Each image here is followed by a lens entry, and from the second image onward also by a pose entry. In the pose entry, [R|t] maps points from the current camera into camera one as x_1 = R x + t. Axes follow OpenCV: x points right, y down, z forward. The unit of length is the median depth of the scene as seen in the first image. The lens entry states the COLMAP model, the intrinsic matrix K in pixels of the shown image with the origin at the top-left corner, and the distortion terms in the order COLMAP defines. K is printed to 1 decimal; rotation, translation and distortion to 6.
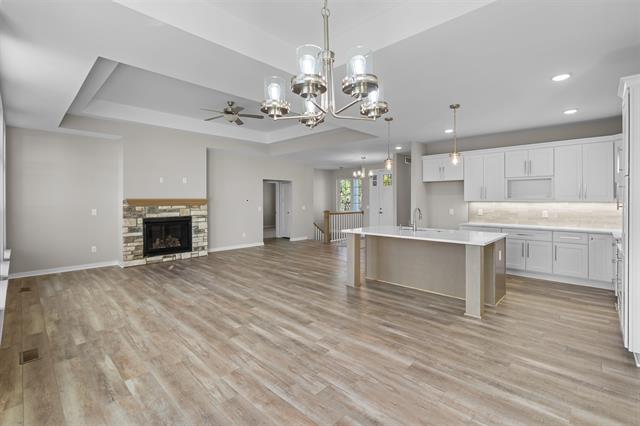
lens RADIAL K [[291.7, 0, 322.8], [0, 291.7, 200.0], [0, 0, 1]] dist [-0.007317, -0.000271]
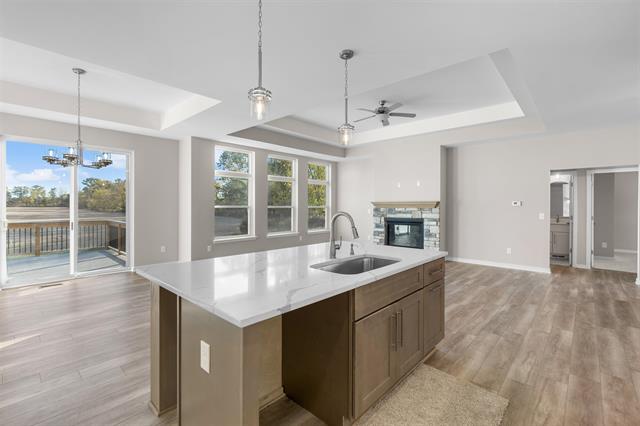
lens RADIAL K [[290.3, 0, 323.7], [0, 290.3, 207.0], [0, 0, 1]] dist [-0.004372, 0.000437]
pose [[0.025820, 0.007509, -0.999638, 0.604851], [-0.004501, 0.999963, 0.007395, 0.010684], [0.999656, 0.004308, 0.025853, 0.721930]]
